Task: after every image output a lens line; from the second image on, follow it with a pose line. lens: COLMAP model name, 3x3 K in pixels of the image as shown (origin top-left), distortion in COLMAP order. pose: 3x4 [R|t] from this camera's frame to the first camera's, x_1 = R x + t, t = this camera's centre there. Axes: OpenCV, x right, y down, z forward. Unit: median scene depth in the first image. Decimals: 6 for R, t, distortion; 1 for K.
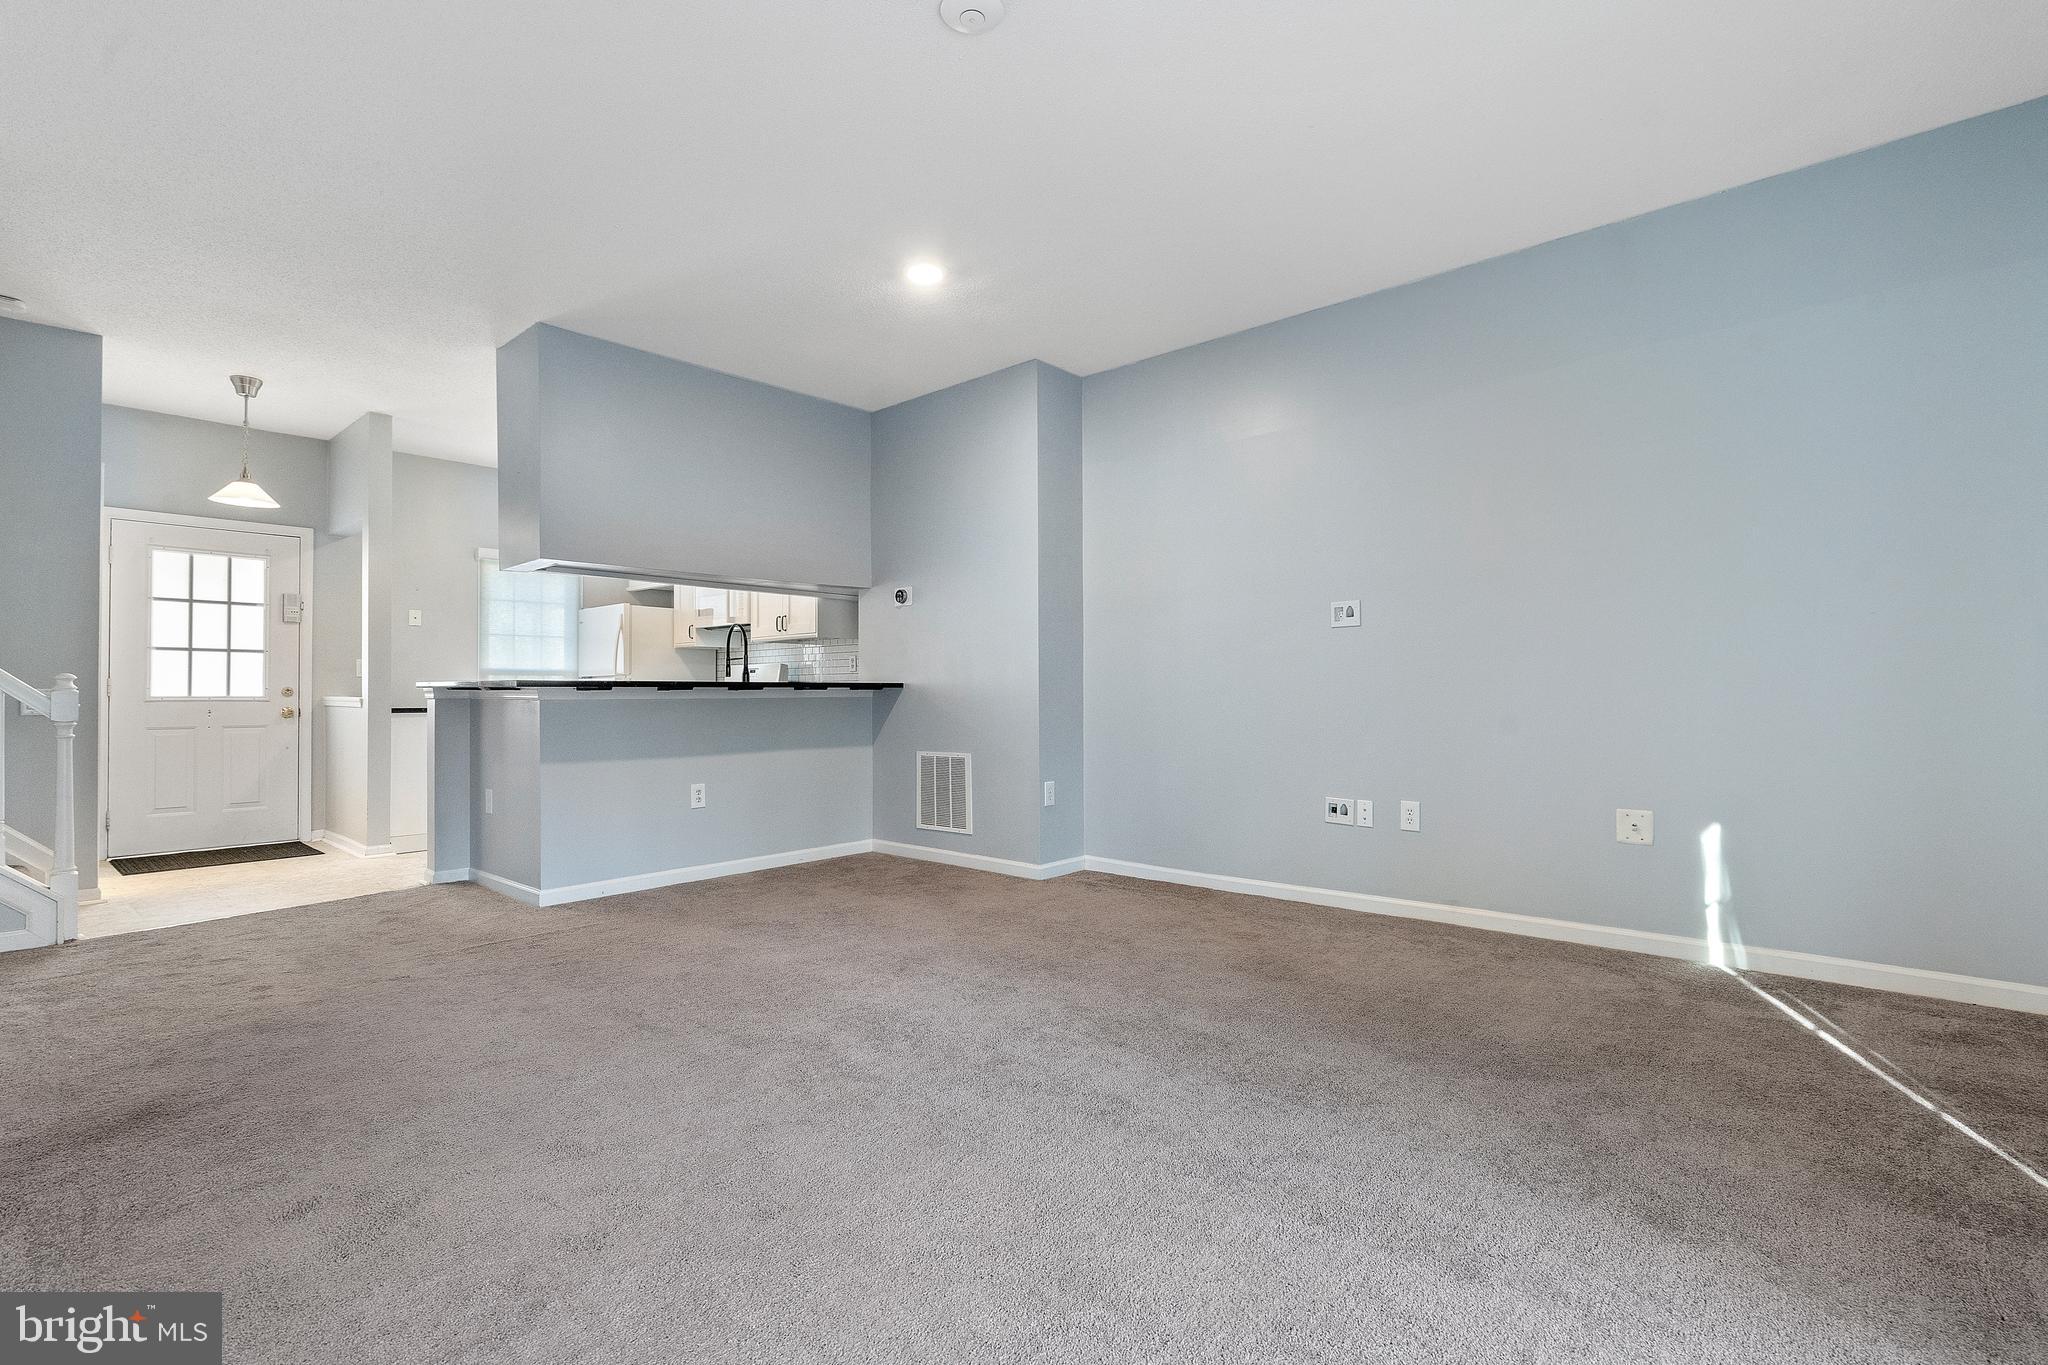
lens RADIAL K [[933.7, 0, 1002.4], [0, 933.7, 683.9], [0, 0, 1]] dist [0.000870, 0.001401]
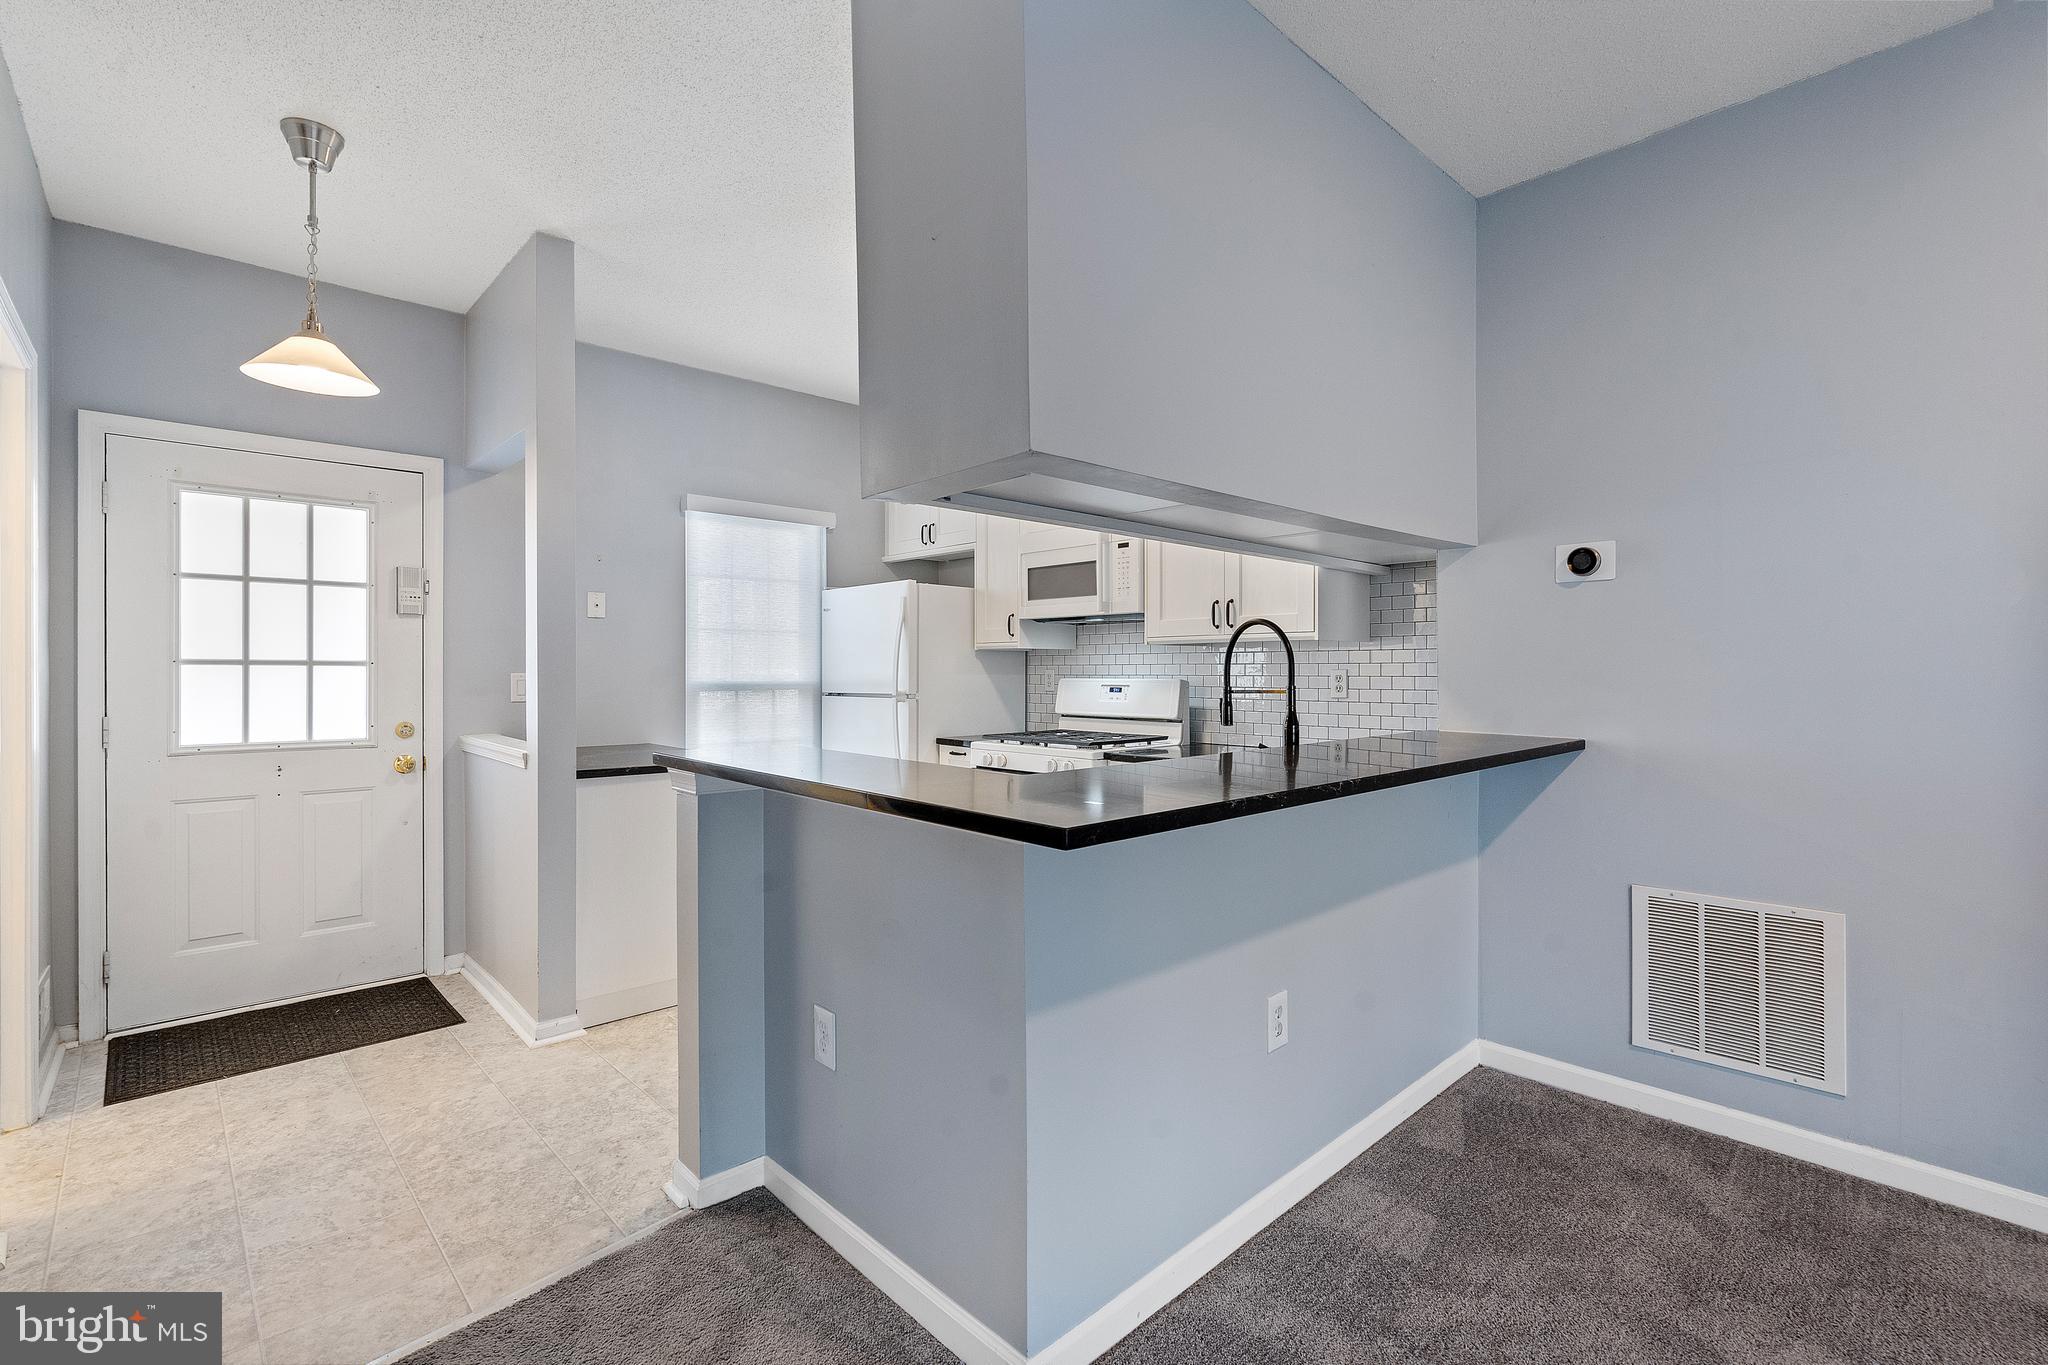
lens RADIAL K [[933.7, 0, 1008.1], [0, 933.7, 674.4], [0, 0, 1]] dist [0.000870, 0.001401]
pose [[0.995819, 0.003582, -0.091277, -0.334582], [-0.001996, 0.999846, 0.017458, -0.040014], [0.091325, -0.017203, 0.995673, 0.452602]]
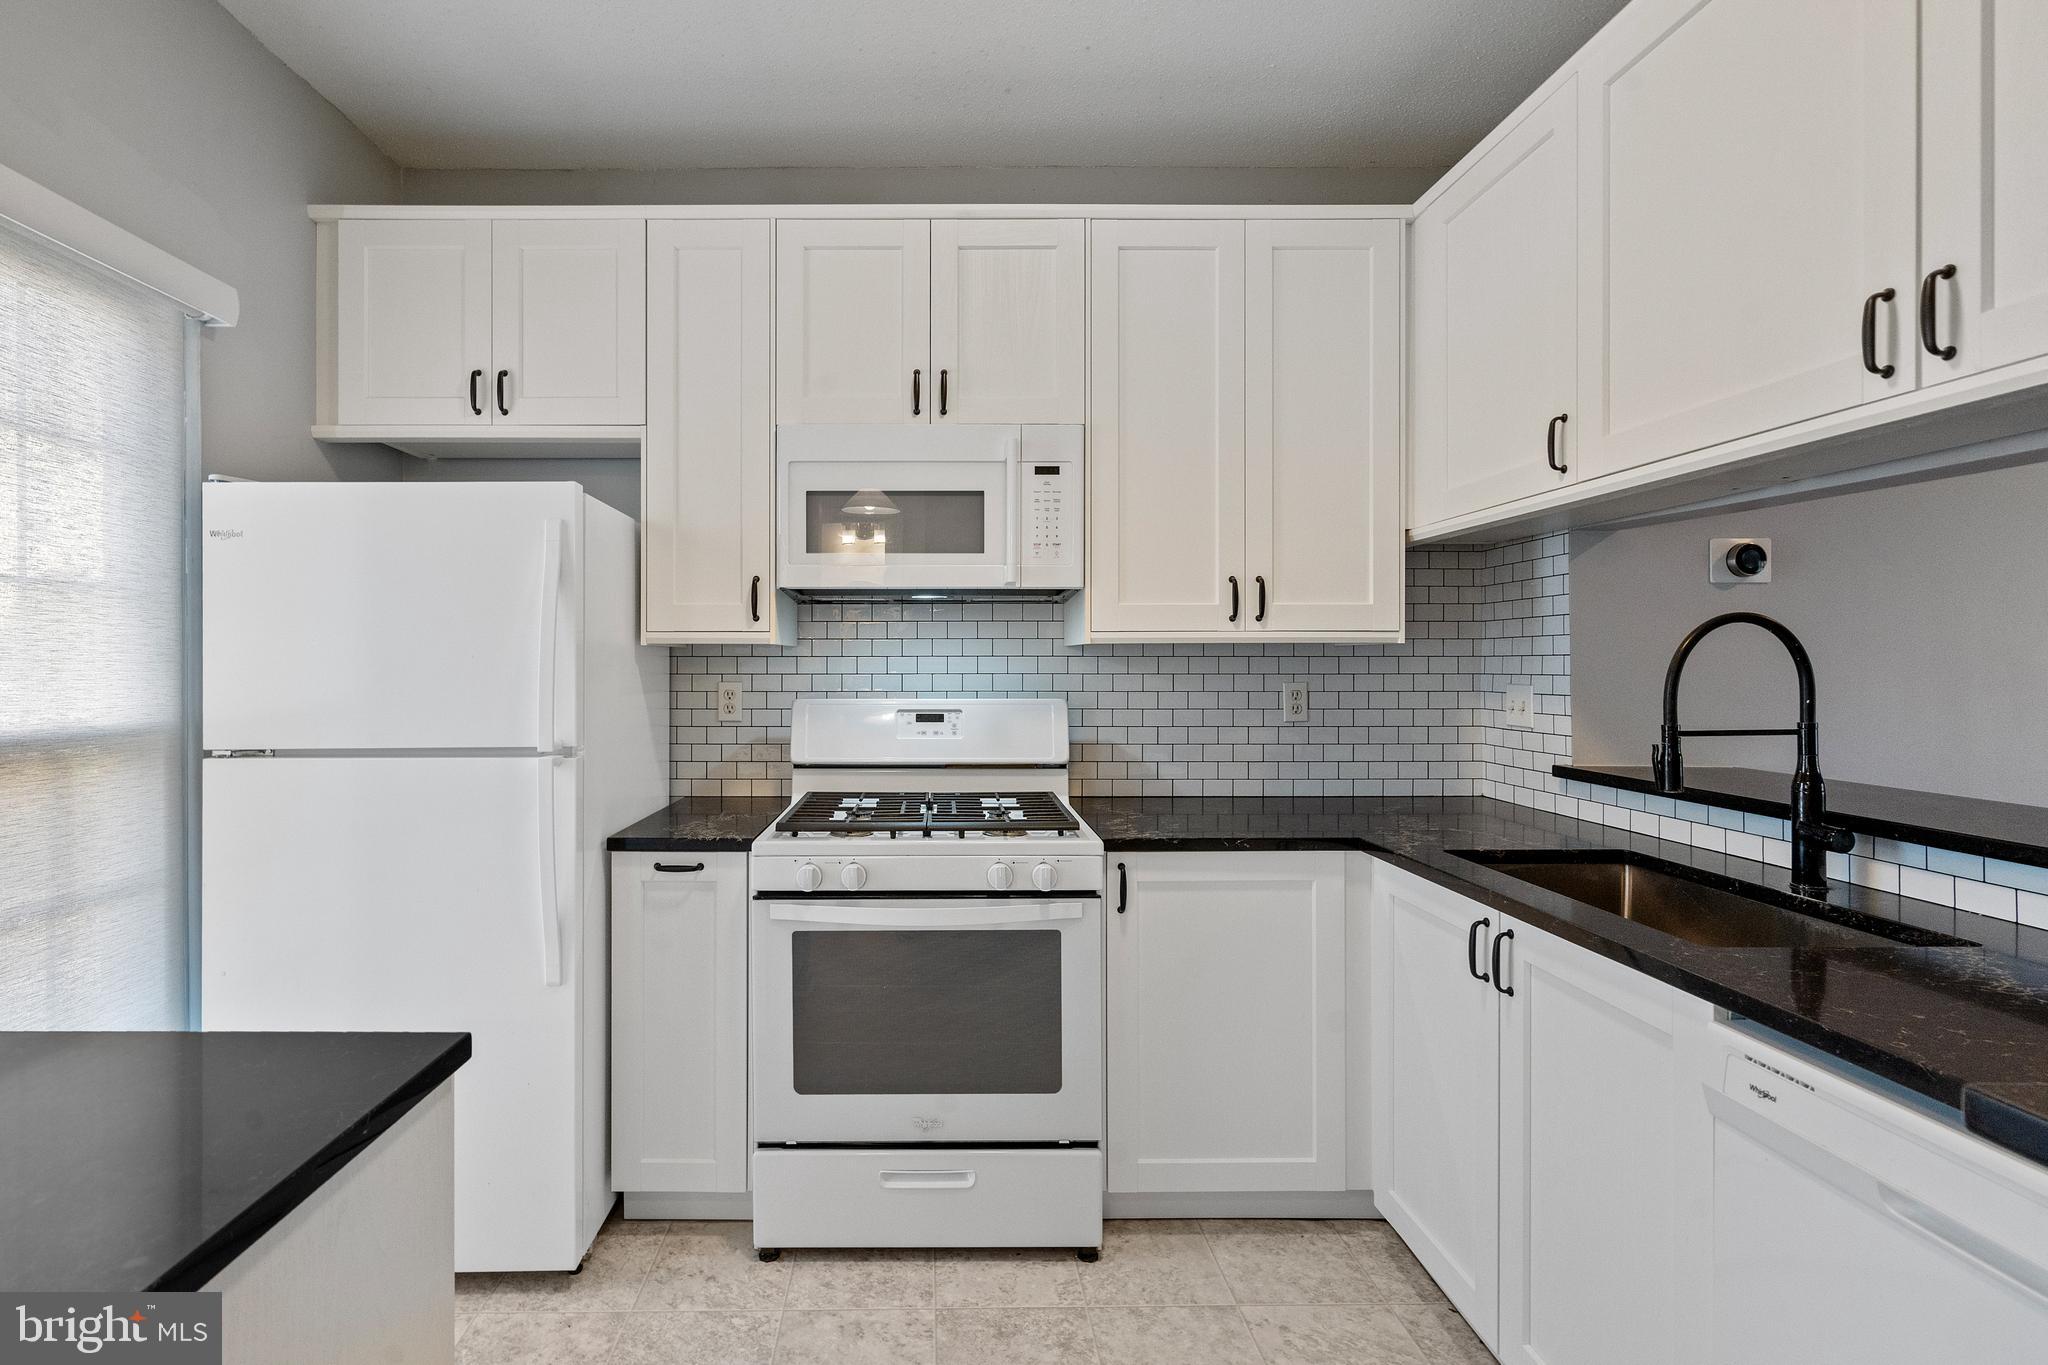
lens RADIAL K [[933.7, 0, 927.9], [0, 933.7, 666.6], [0, 0, 1]] dist [0.000870, 0.001401]
pose [[0.742278, 0.000993, 0.670091, -0.604875], [-0.011215, 0.999877, 0.010942, -0.043622], [-0.669998, -0.015637, 0.742198, 0.865675]]
